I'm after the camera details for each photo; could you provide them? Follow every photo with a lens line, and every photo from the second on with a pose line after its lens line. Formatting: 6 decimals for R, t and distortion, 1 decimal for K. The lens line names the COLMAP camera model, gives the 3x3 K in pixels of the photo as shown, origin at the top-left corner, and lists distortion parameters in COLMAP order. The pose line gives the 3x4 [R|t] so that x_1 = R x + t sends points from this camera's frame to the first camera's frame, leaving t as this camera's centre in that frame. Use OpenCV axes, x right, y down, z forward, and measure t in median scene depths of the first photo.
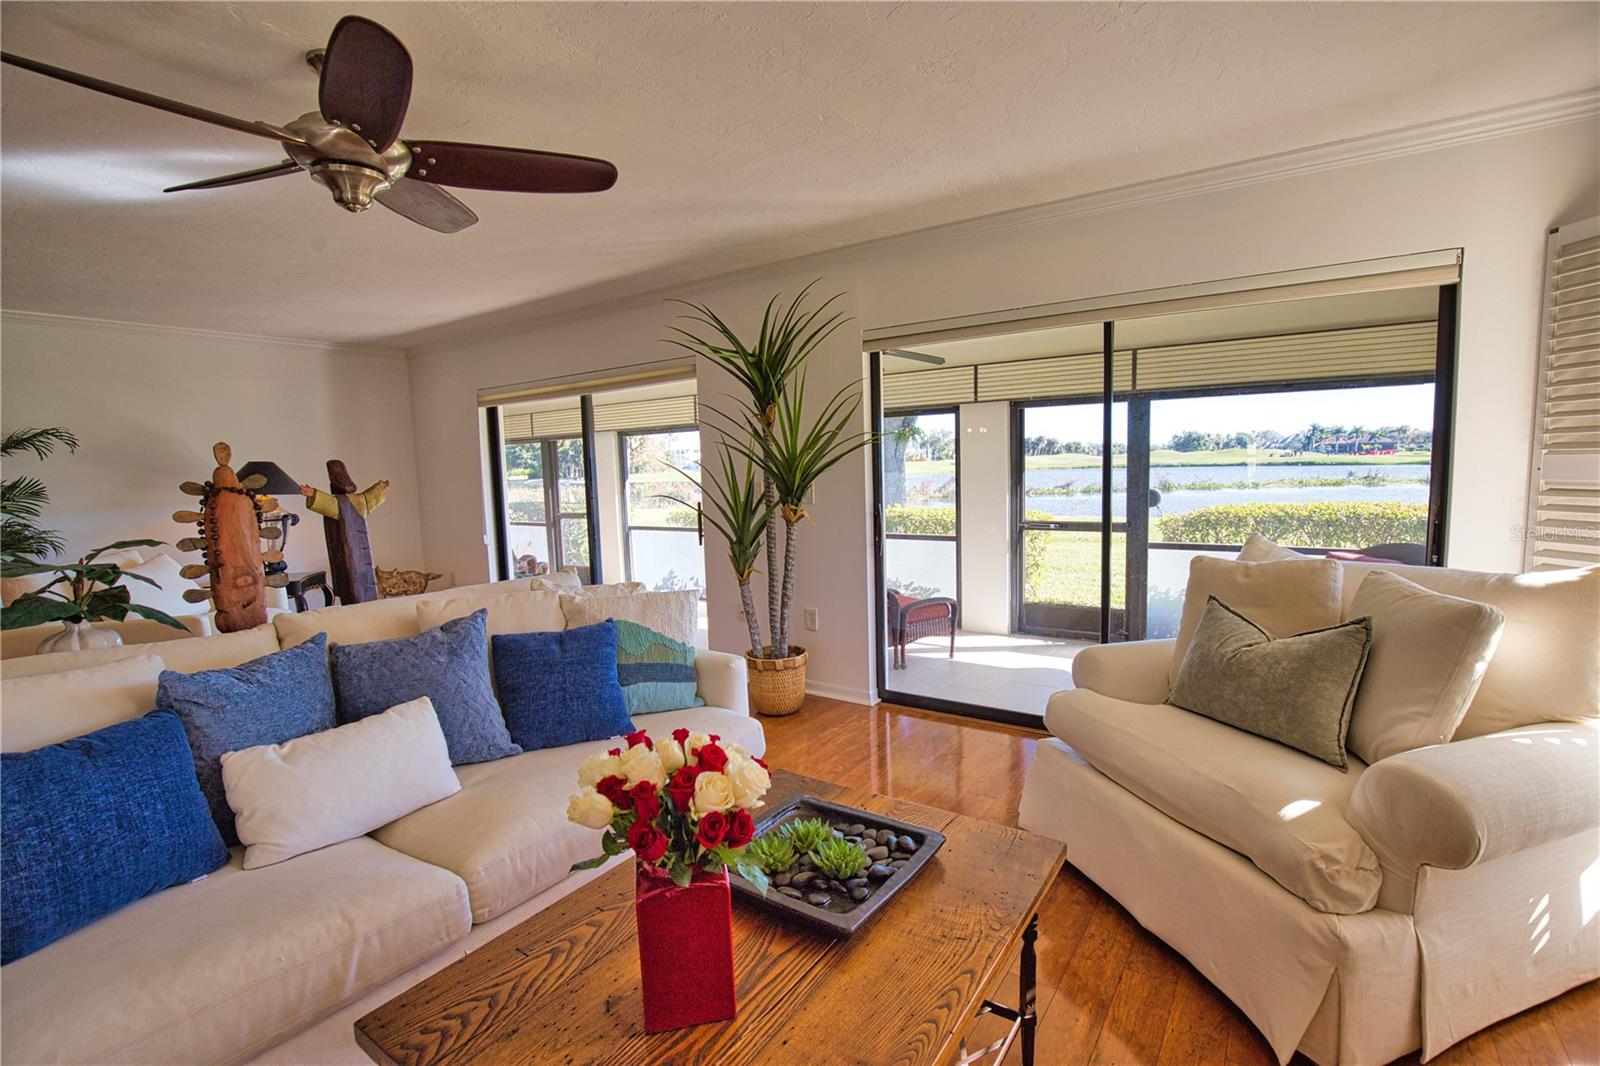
lens RADIAL K [[729.8, 0, 804.9], [0, 729.8, 546.7], [0, 0, 1]] dist [-0.033478, 0.006056]
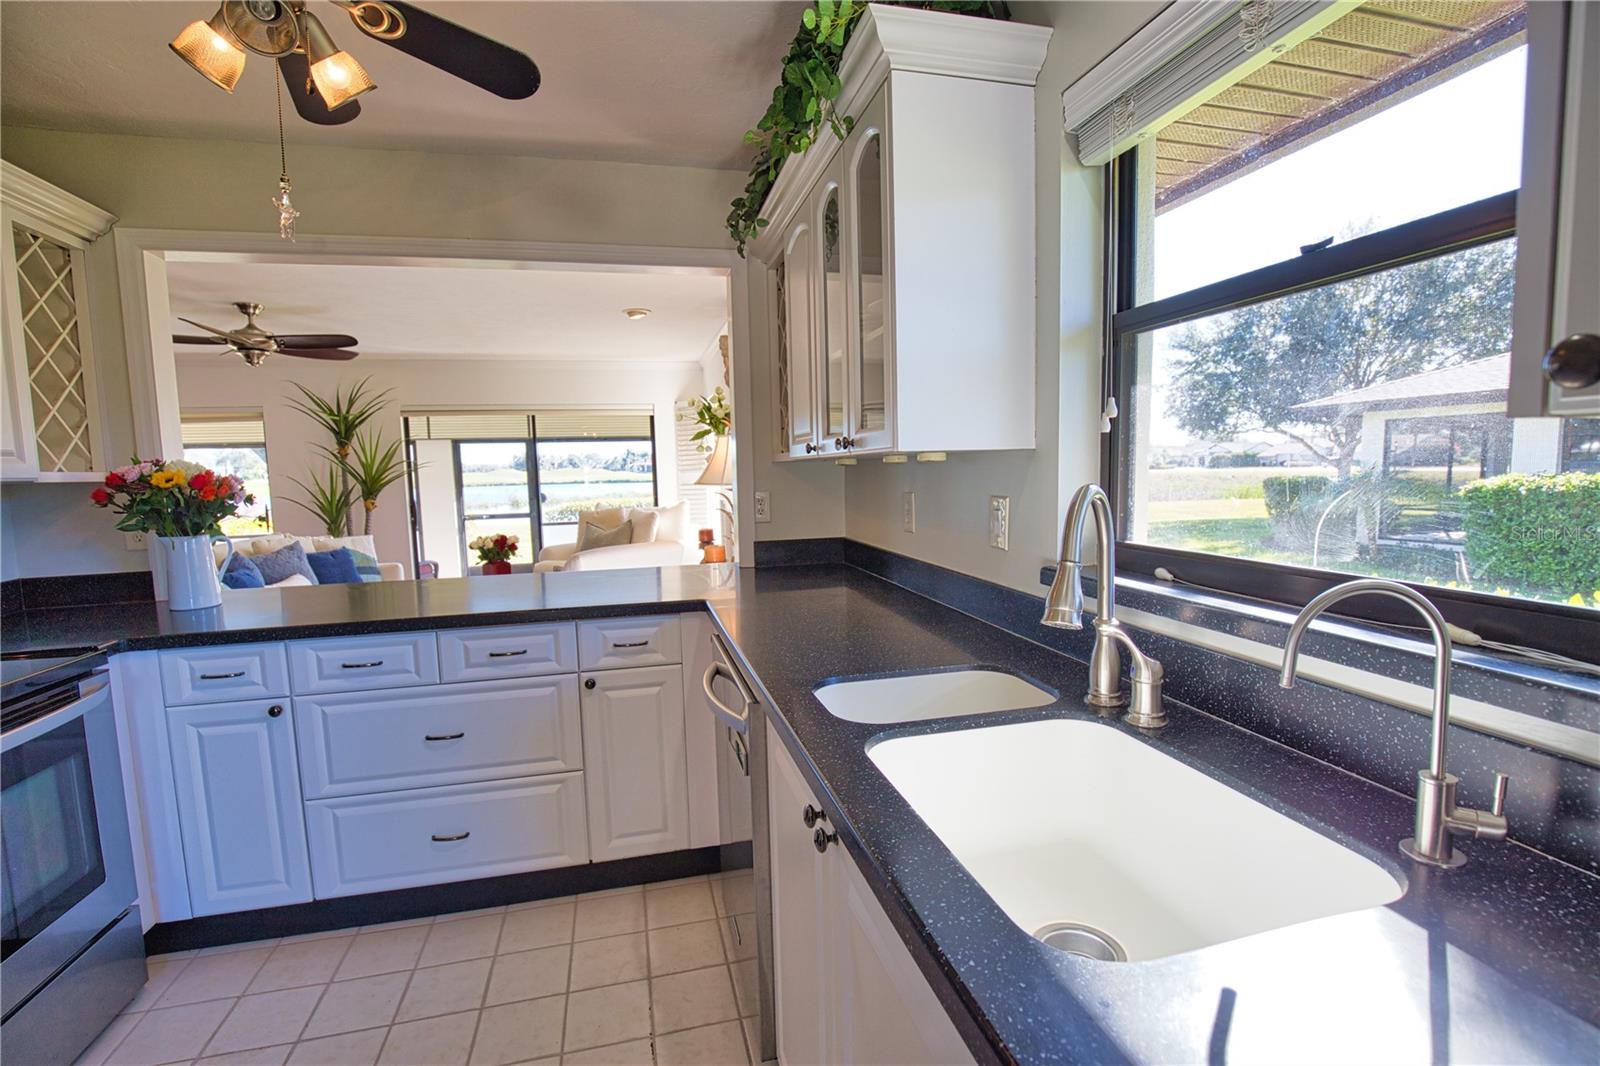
lens RADIAL K [[729.8, 0, 791.6], [0, 729.8, 538.0], [0, 0, 1]] dist [-0.033478, 0.006056]
pose [[0.674312, -0.059255, 0.736066, -0.499856], [0.087299, 0.996182, 0.000219, 0.098936], [-0.733268, 0.064110, 0.676910, -0.755814]]
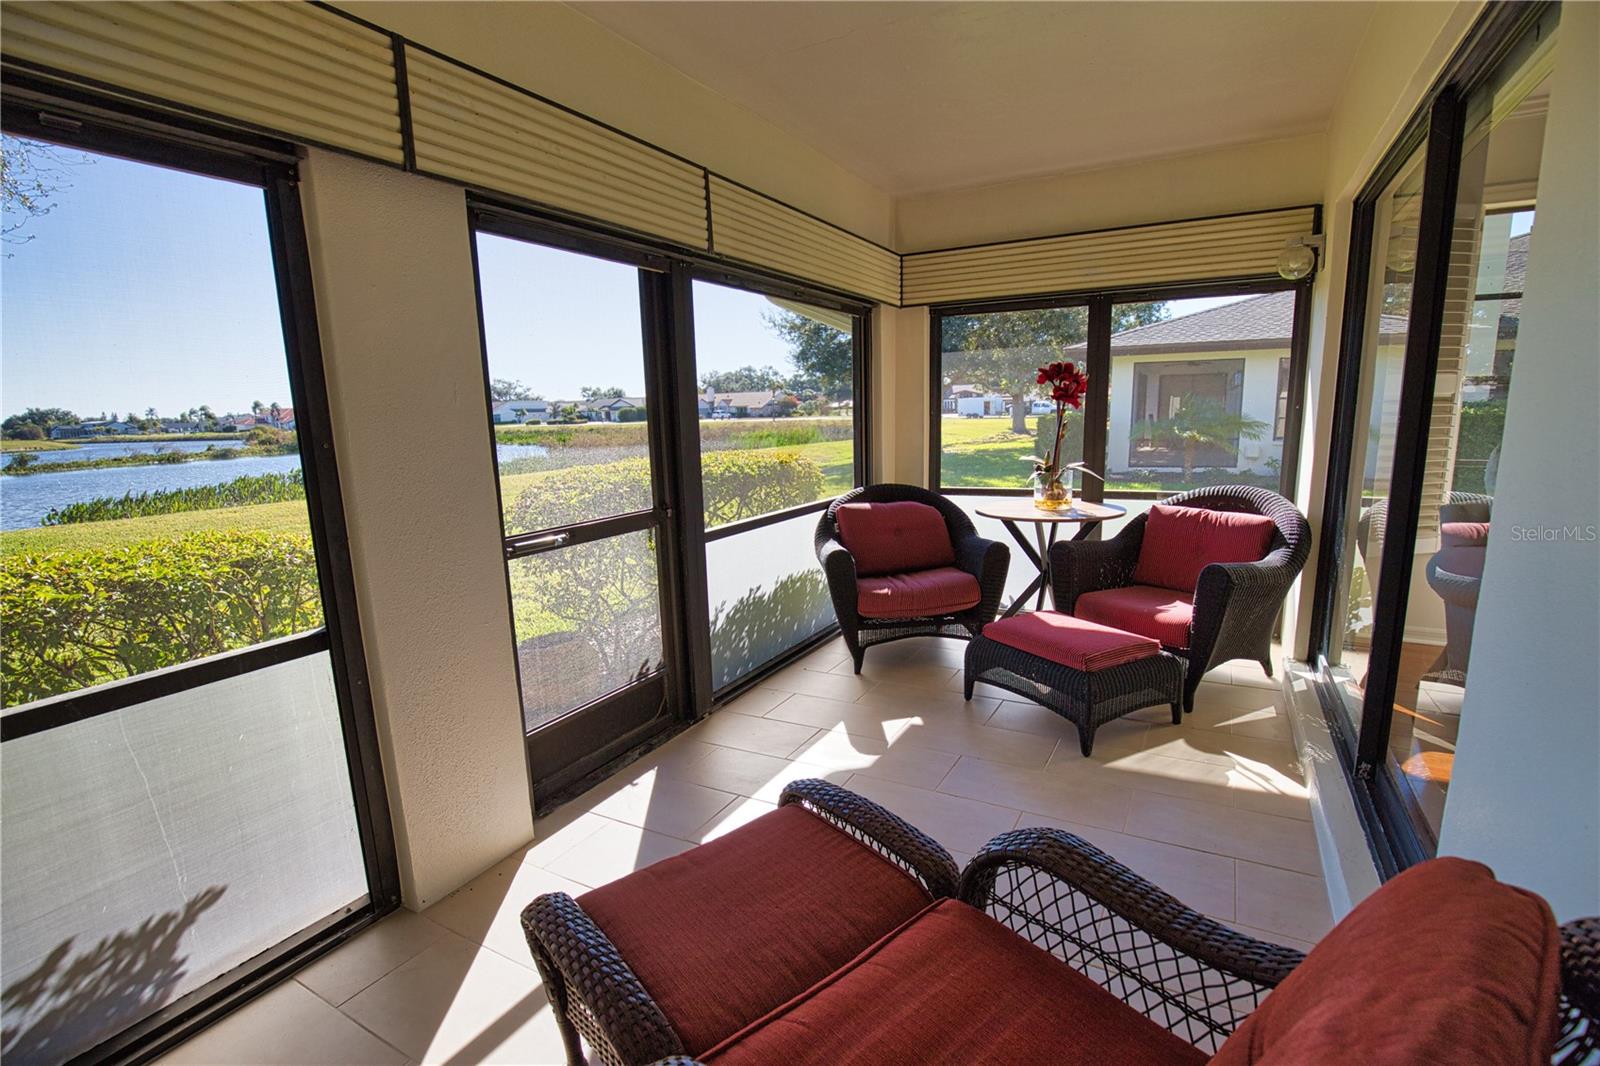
lens RADIAL K [[729.8, 0, 792.0], [0, 729.8, 553.4], [0, 0, 1]] dist [-0.033478, 0.006056]
pose [[-0.074577, -0.165510, 0.983384, -0.163012], [0.141405, 0.974411, 0.174723, -0.135021], [-0.987139, 0.152086, -0.049265, 1.588089]]
